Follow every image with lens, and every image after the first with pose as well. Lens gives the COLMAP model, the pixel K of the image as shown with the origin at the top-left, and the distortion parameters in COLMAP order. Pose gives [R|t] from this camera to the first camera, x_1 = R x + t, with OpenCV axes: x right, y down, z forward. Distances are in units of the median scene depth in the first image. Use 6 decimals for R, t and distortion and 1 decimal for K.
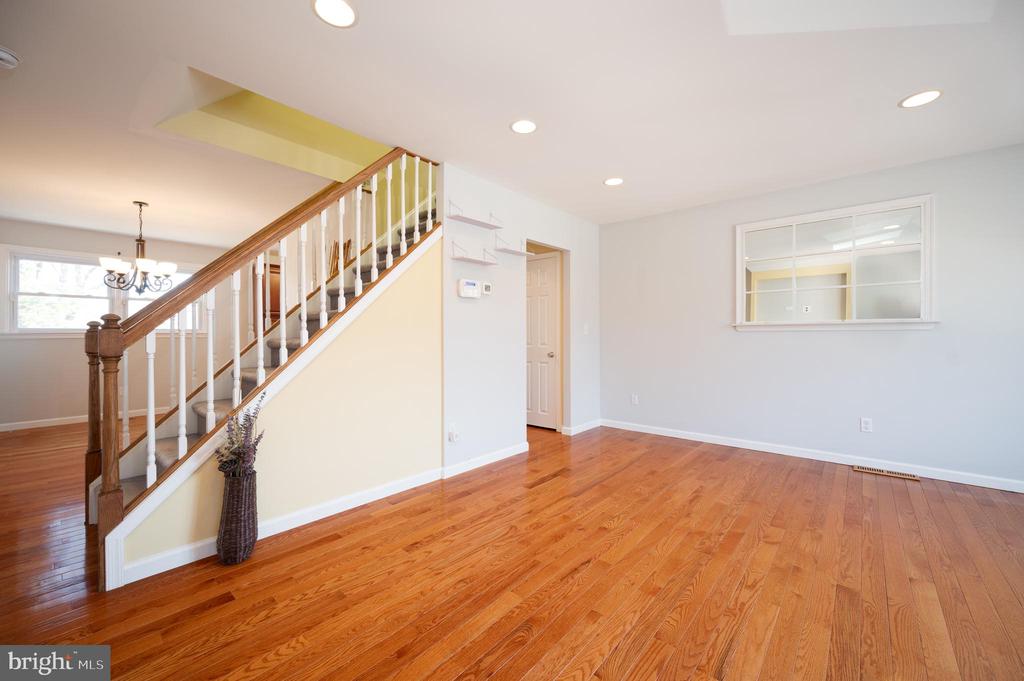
lens RADIAL K [[409.5, 0, 513.0], [0, 409.5, 335.0], [0, 0, 1]] dist [-0.000454, -0.000624]
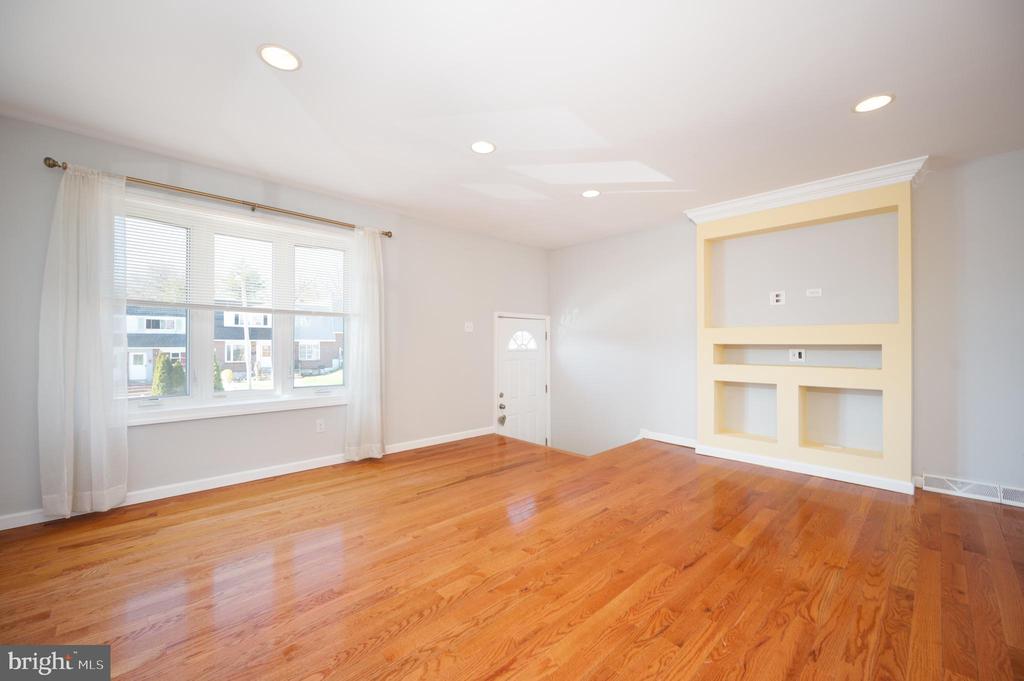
lens RADIAL K [[409.5, 0, 514.4], [0, 409.5, 341.5], [0, 0, 1]] dist [-0.000454, -0.000624]
pose [[-0.995574, -0.000408, 0.093983, 0.422561], [-0.001146, 0.999969, -0.007799, 0.004059], [-0.093976, -0.007872, -0.995543, 1.695401]]
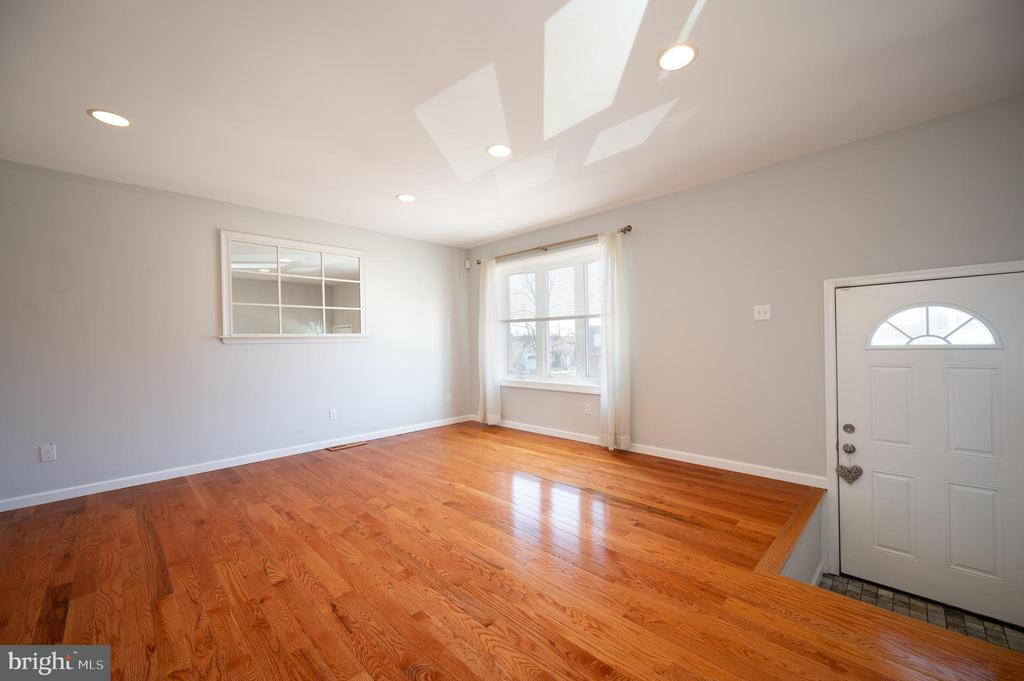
lens RADIAL K [[398.3, 0, 516.7], [0, 398.3, 346.6], [0, 0, 1]] dist [-0.001662, 0.000019]
pose [[0.067501, -0.011125, 0.997657, -0.518299], [0.019567, 0.999760, 0.009824, 0.001577], [-0.997527, 0.018858, 0.067702, 0.450491]]
